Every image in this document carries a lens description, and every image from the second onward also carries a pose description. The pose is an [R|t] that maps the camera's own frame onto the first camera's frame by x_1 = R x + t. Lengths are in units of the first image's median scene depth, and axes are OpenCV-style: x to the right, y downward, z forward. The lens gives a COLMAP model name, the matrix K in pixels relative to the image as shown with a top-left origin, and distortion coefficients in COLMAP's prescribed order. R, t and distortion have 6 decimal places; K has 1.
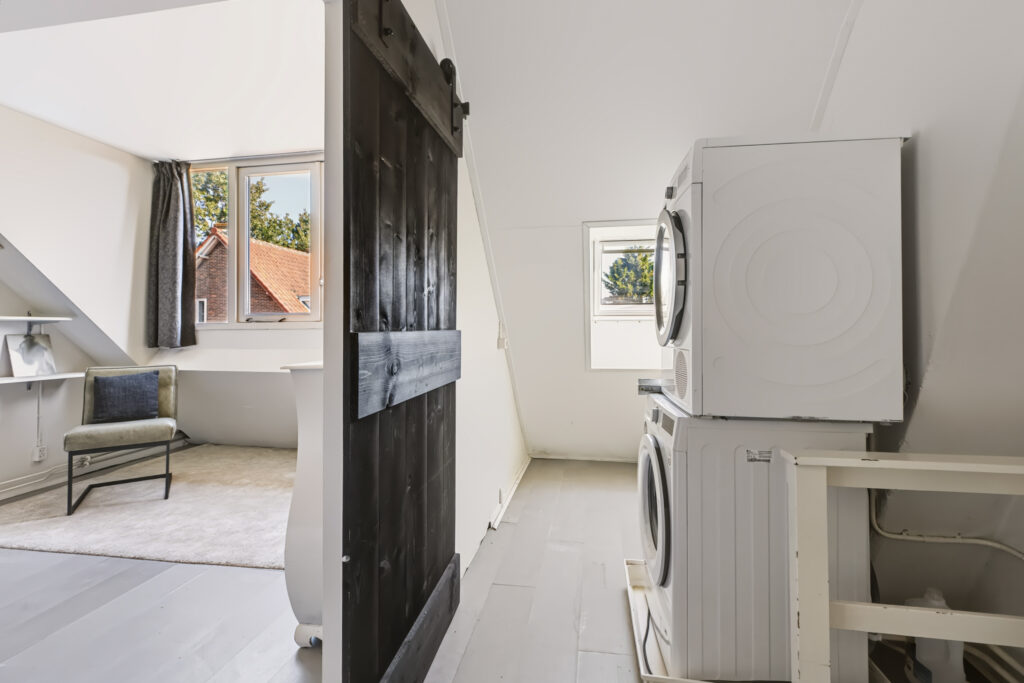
lens RADIAL K [[461.4, 0, 512.6], [0, 461.4, 316.3], [0, 0, 1]] dist [0.001526, 0.000499]
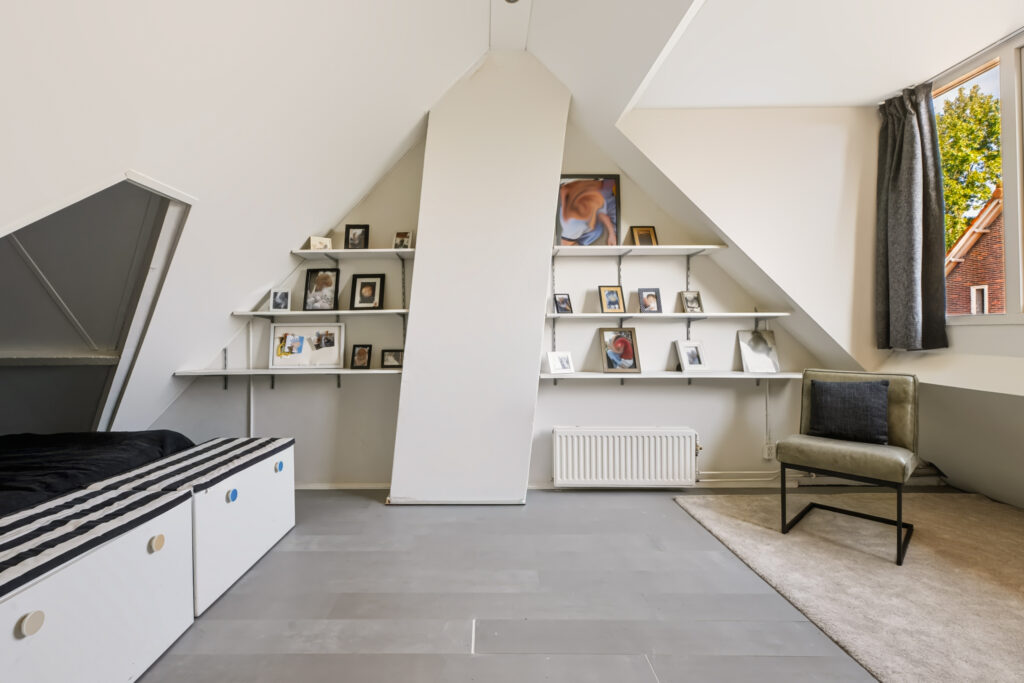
lens RADIAL K [[474.8, 0, 481.0], [0, 474.8, 327.0], [0, 0, 1]] dist [0.000297, -0.000507]
pose [[0.160992, -0.000985, -0.986955, -0.121921], [0.031704, 0.999489, 0.004174, 0.007916], [0.986446, -0.031962, 0.160941, 0.238385]]
